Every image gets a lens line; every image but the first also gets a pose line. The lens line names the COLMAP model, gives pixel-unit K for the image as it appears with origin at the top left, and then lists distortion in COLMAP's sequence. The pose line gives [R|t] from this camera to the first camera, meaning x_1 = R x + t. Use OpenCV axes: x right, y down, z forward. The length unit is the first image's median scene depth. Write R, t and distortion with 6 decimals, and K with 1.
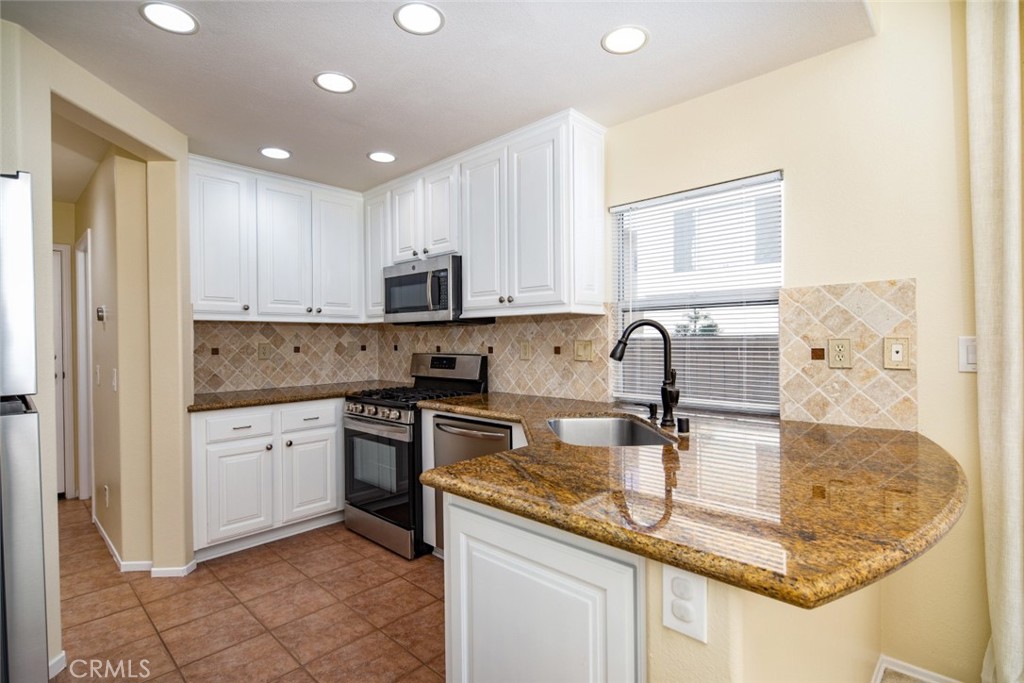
lens RADIAL K [[486.9, 0, 512.0], [0, 486.9, 341.5], [0, 0, 1]] dist [-0.019303, -0.000028]
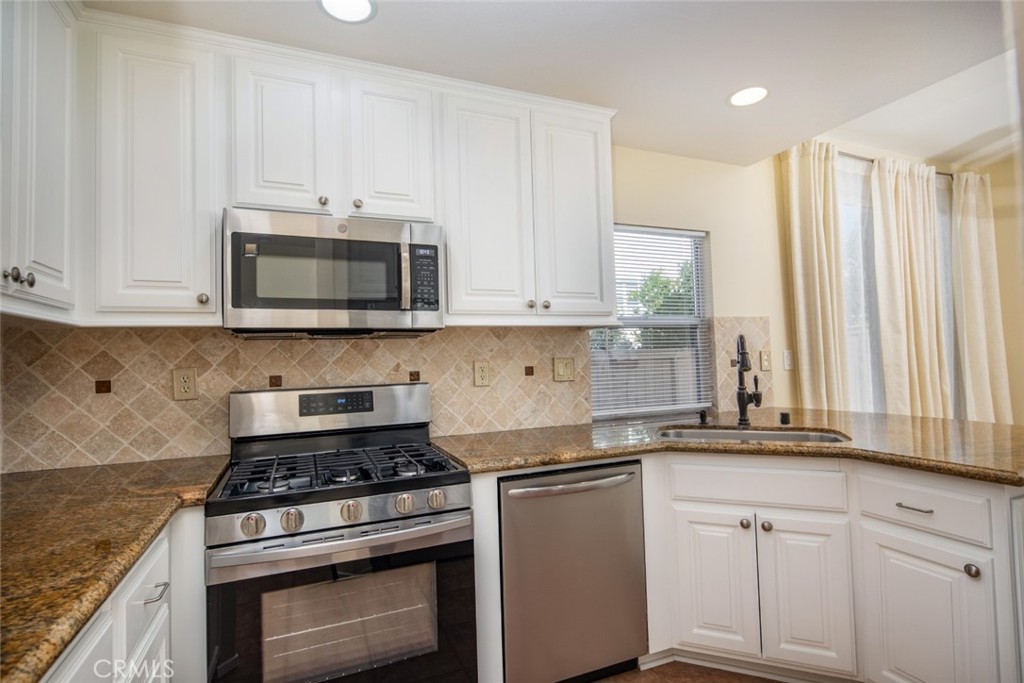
lens RADIAL K [[509.0, 0, 514.0], [0, 509.0, 335.8], [0, 0, 1]] dist [-0.003059, -0.000136]
pose [[0.404168, 0.036034, 0.913975, -0.695086], [0.028614, 0.998237, -0.052009, 0.002739], [-0.914237, 0.047173, 0.402425, 0.655927]]
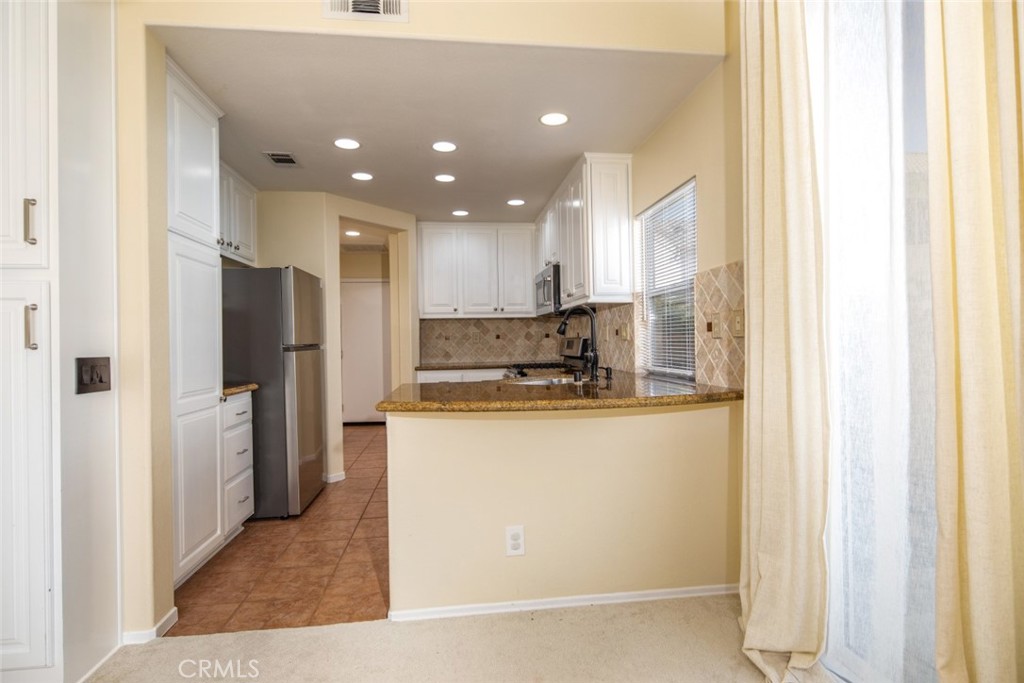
lens RADIAL K [[509.0, 0, 514.0], [0, 509.0, 335.8], [0, 0, 1]] dist [-0.003059, -0.000136]
pose [[0.767423, -0.014498, -0.640977, 0.711757], [0.010063, 0.999894, -0.010568, 0.037726], [0.641062, 0.001660, 0.767487, -0.183583]]
